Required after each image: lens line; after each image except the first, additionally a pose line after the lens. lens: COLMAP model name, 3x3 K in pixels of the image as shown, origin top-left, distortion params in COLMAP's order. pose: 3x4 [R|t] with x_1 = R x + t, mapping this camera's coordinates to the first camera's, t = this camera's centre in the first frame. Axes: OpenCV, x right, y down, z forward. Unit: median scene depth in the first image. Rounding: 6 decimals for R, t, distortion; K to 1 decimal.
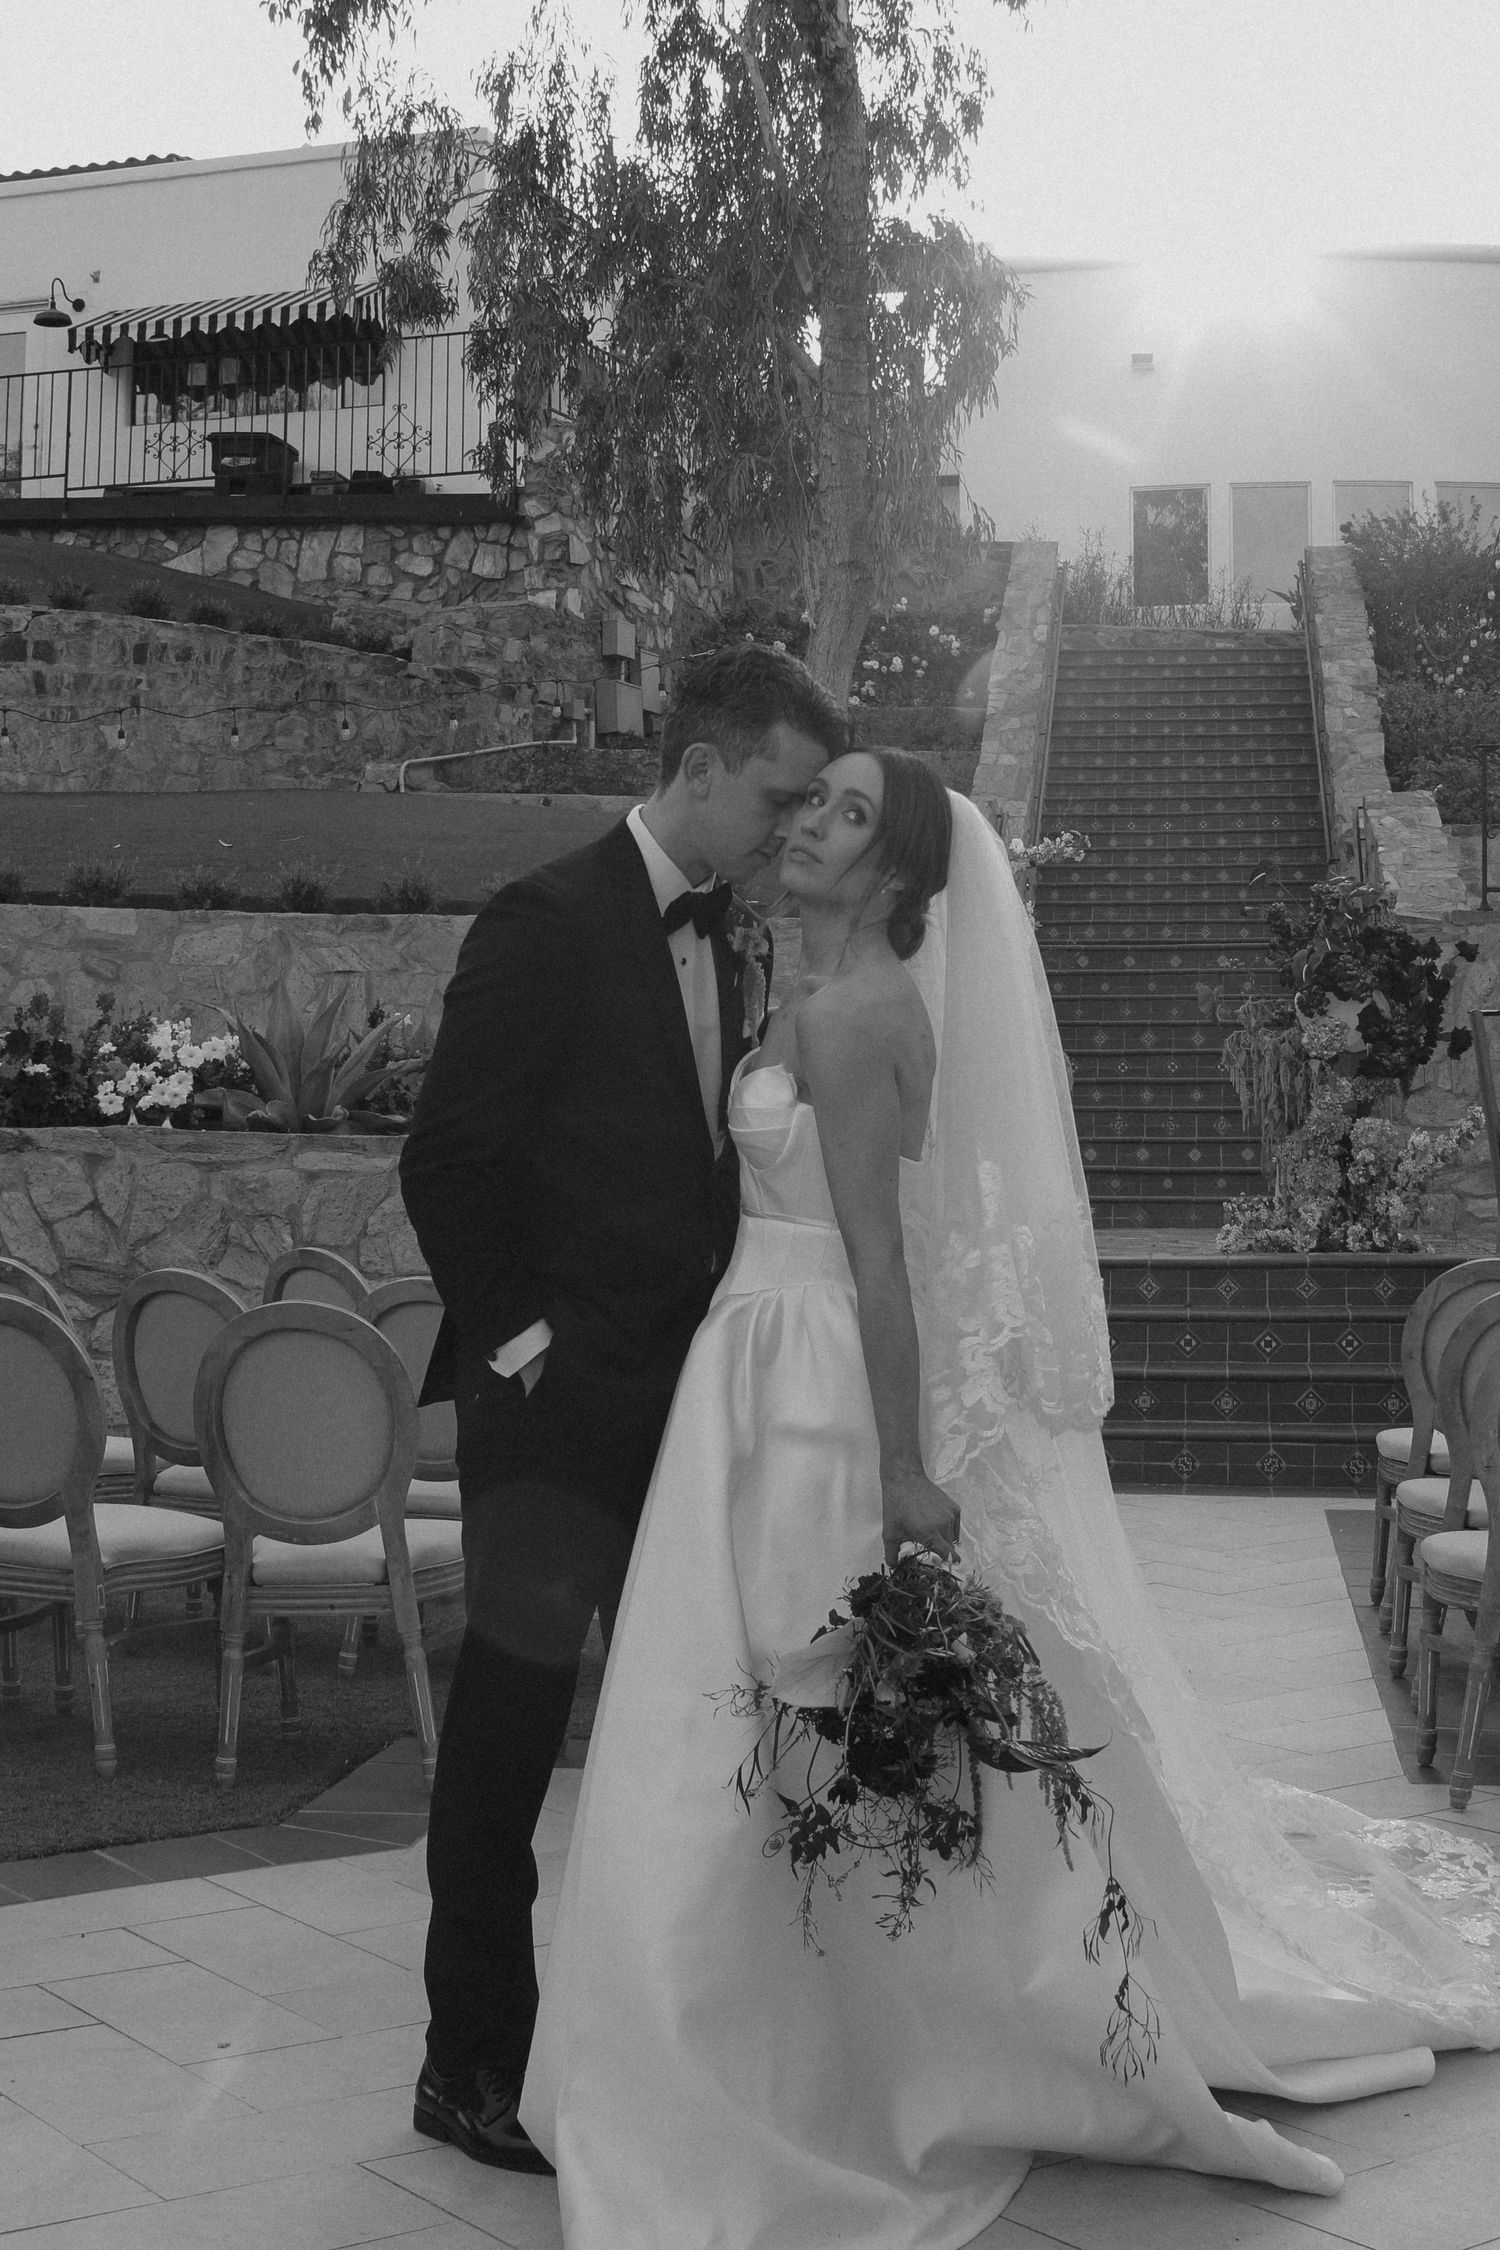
lens RADIAL K [[2809.5, 0, 847.0], [0, 2809.5, 1160.1], [0, 0, 1]] dist [-0.147830, 0.000000]
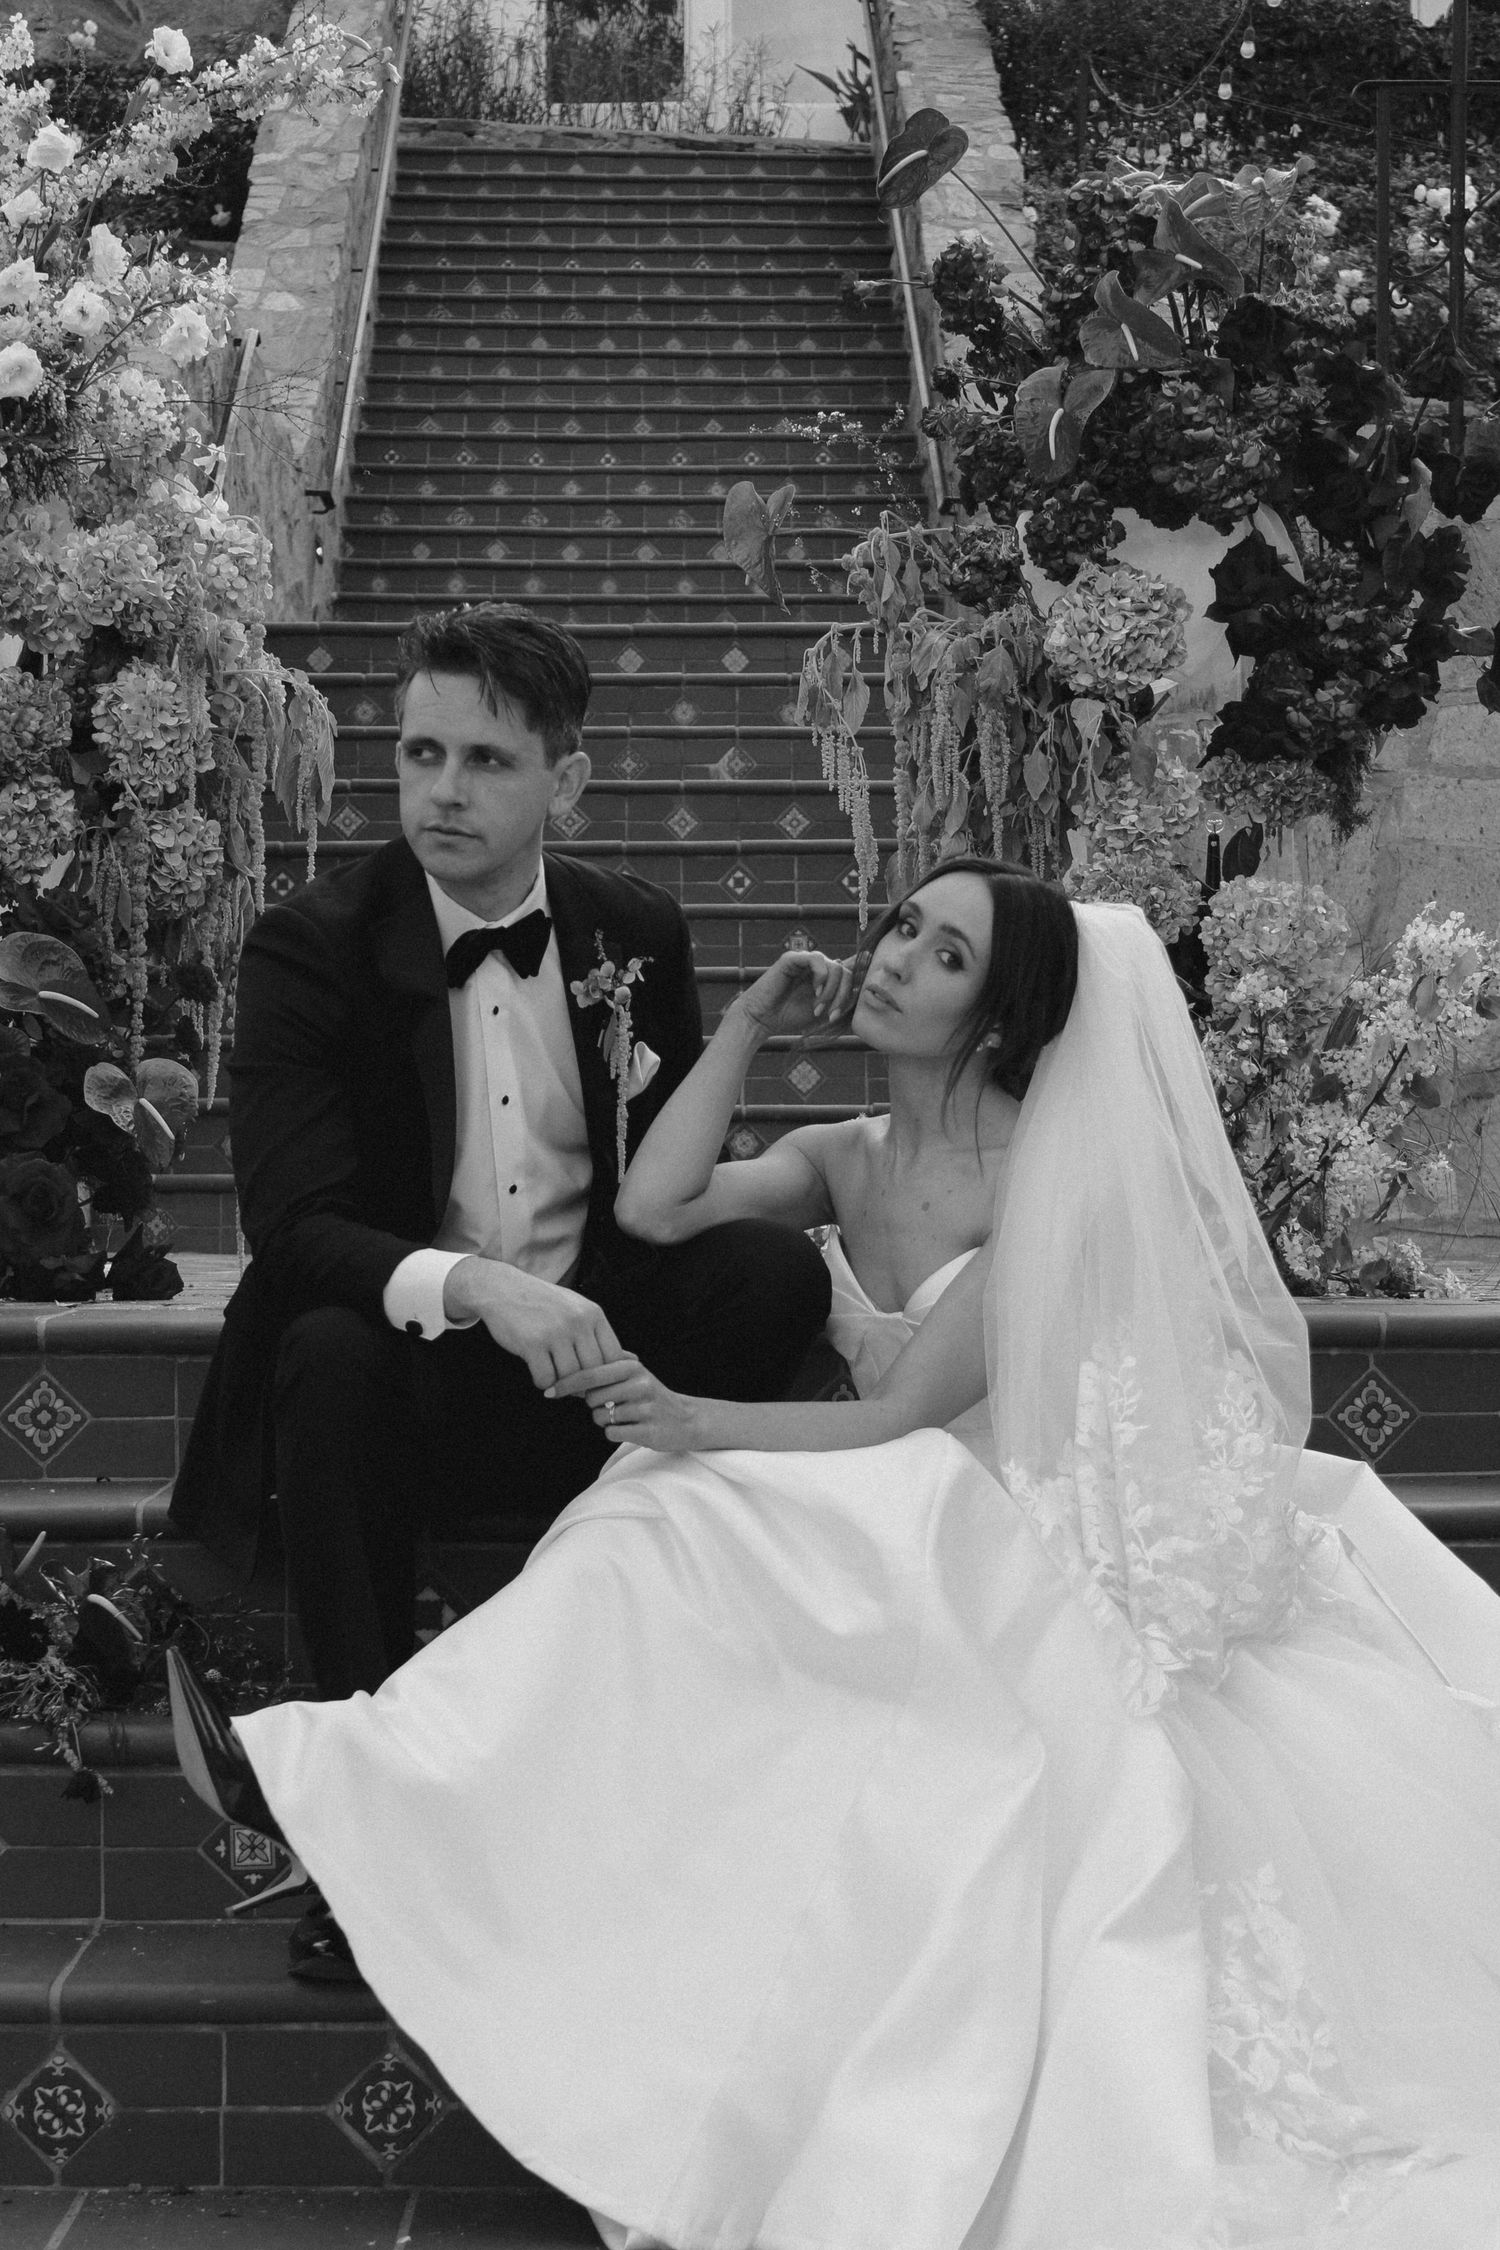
lens RADIAL K [[4158.7, 0, 718.1], [0, 4158.7, 1134.1], [0, 0, 1]] dist [0.009101, 0.000000]
pose [[0.989787, 0.001426, 0.142546, 0.029382], [0.000290, 0.999928, -0.012022, 0.010182], [-0.142553, 0.011941, 0.989715, 0.274538]]
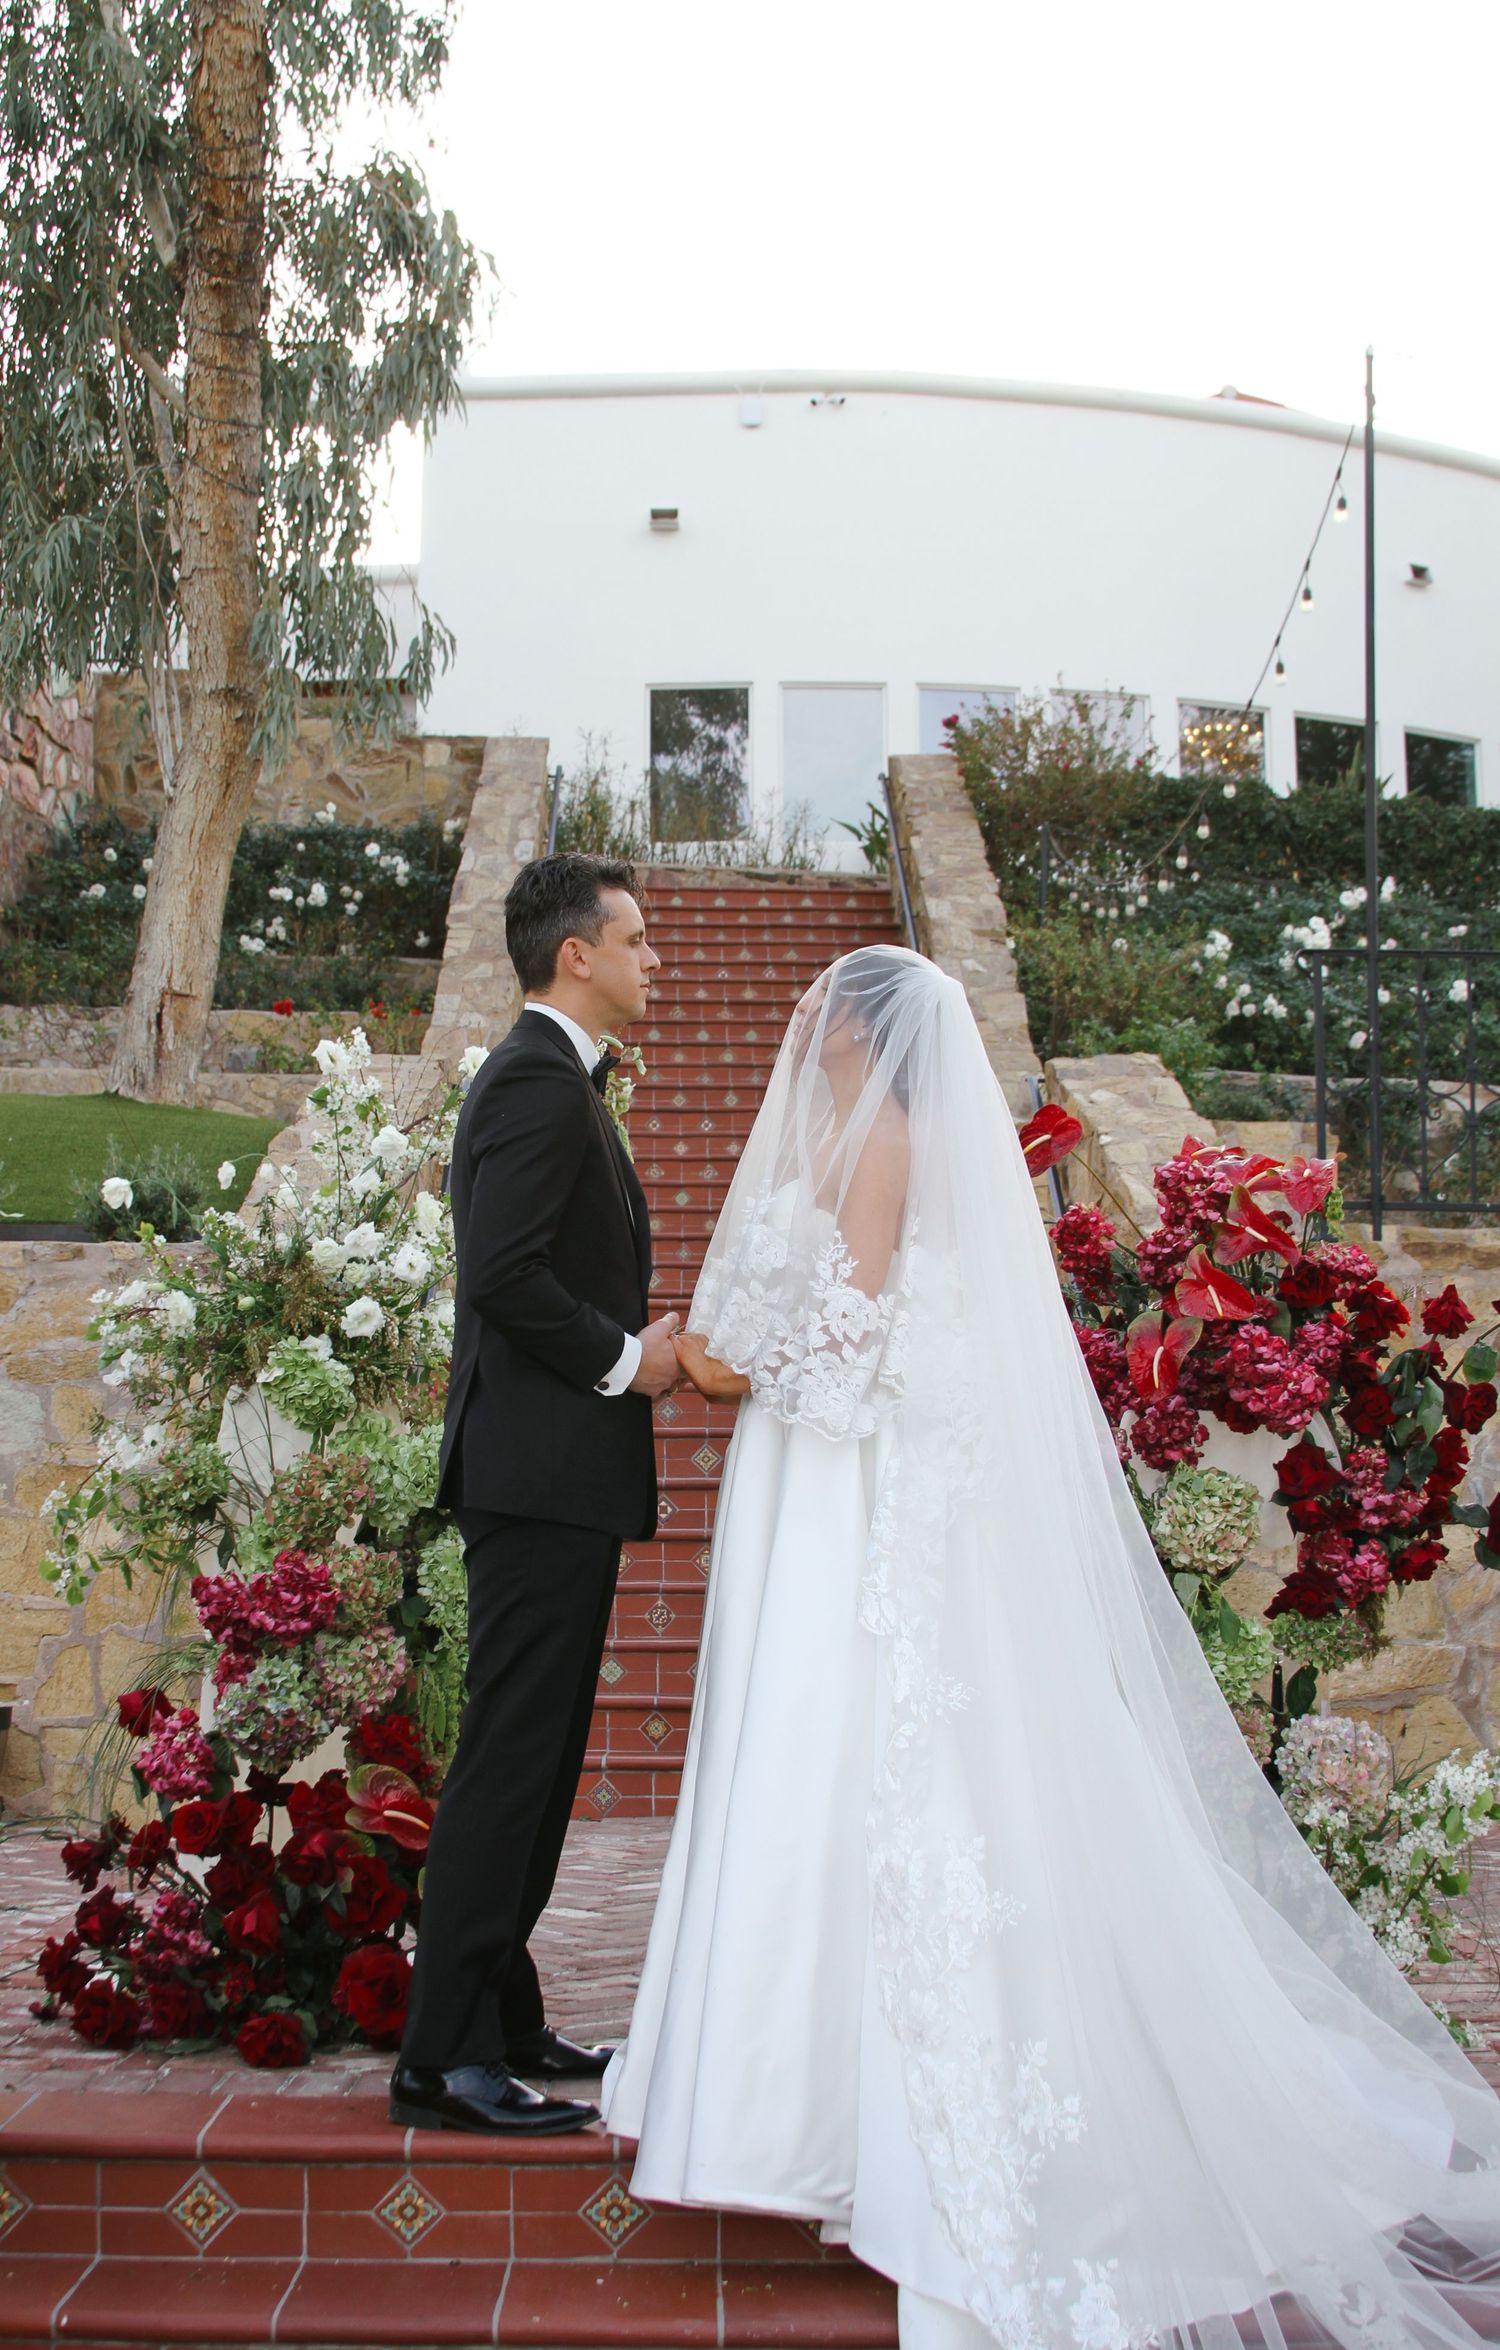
lens RADIAL K [[2991.9, 0, 704.0], [0, 2991.9, 1264.3], [0, 0, 1]] dist [-0.128218, 0.000000]
pose [[0.991278, 0.012036, 0.131238, 0.018883], [-0.000461, 0.996132, -0.087872, -0.022157], [-0.131788, 0.087045, 0.987449, 0.291248]]
